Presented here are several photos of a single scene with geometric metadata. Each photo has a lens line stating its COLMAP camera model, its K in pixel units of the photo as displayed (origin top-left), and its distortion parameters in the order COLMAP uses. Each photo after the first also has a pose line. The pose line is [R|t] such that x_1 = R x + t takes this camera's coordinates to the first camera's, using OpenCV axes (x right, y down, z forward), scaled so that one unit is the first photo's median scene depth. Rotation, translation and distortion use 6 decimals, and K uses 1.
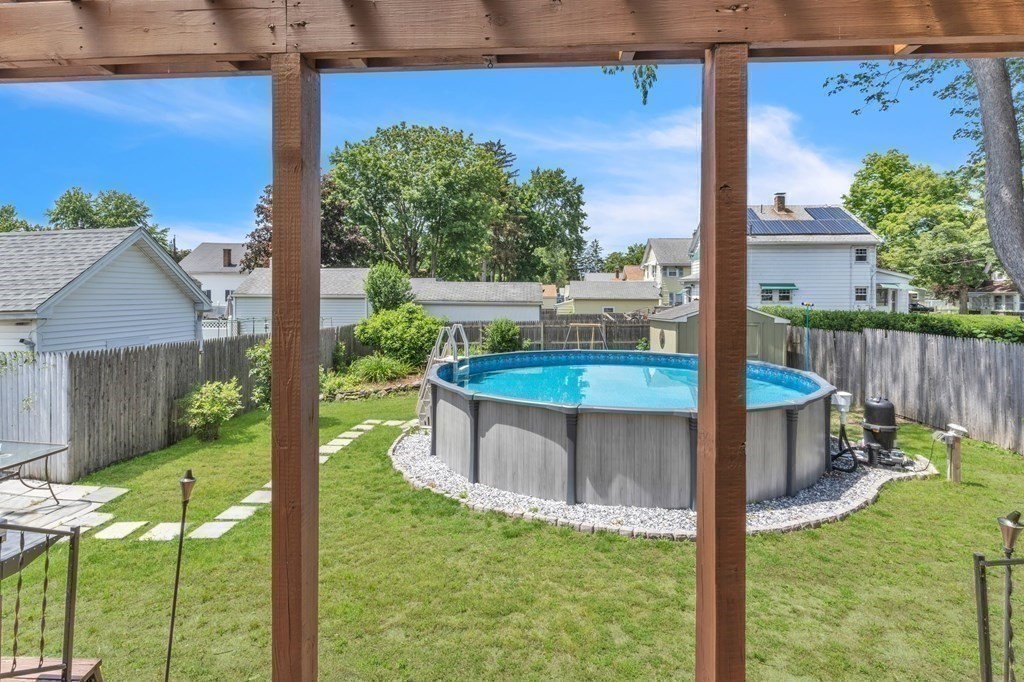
lens RADIAL K [[504.0, 0, 508.2], [0, 504.0, 301.9], [0, 0, 1]] dist [-0.000730, 0.000055]
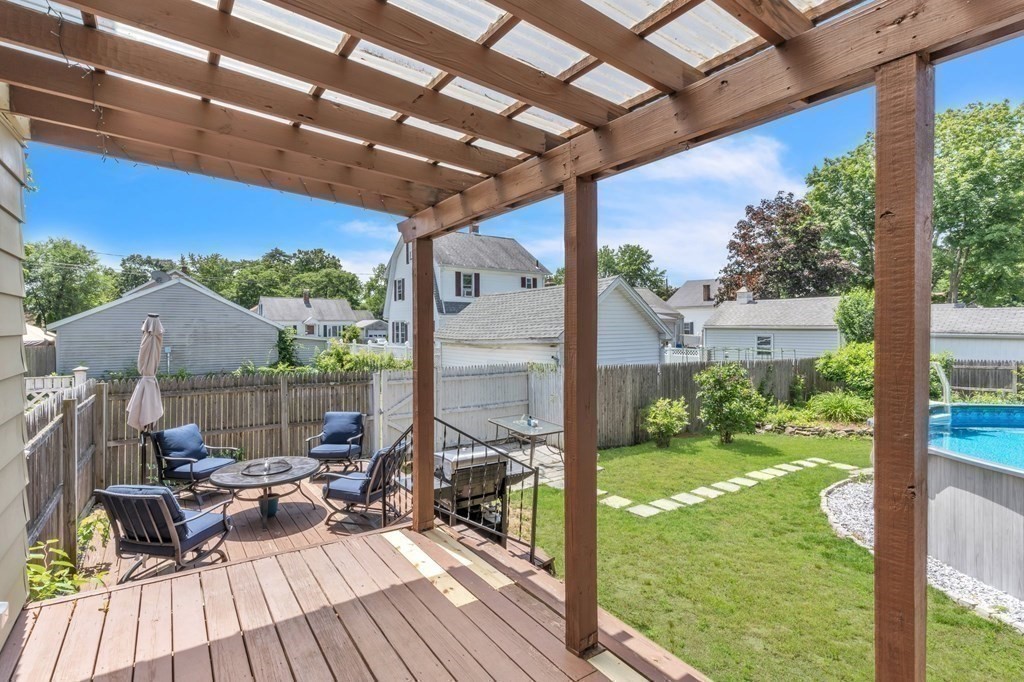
lens RADIAL K [[487.4, 0, 511.2], [0, 487.4, 344.8], [0, 0, 1]] dist [0.001309, 0.000196]
pose [[0.623464, 0.025527, -0.781435, 0.084602], [-0.006377, 0.999600, 0.027566, -0.000047], [0.781826, -0.012203, 0.623377, -0.016336]]
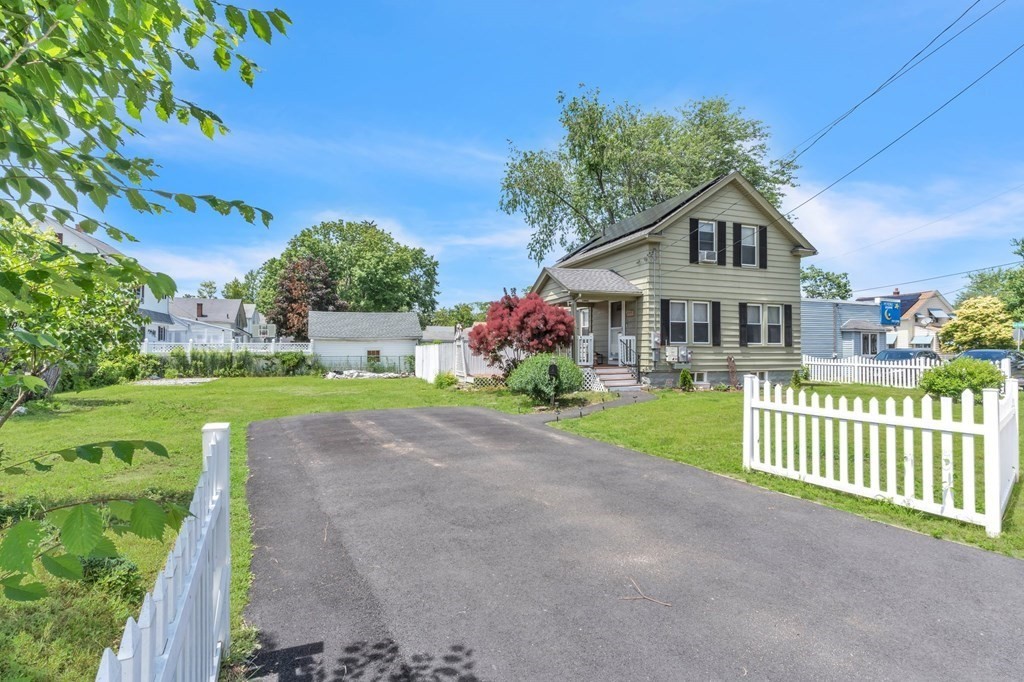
lens RADIAL K [[487.4, 0, 511.2], [0, 487.4, 344.8], [0, 0, 1]] dist [0.001309, 0.000196]
pose [[0.921946, 0.002862, 0.387307, -1.201497], [0.003735, 0.999860, -0.016281, 0.094317], [-0.387299, 0.016457, 0.921807, -1.863040]]
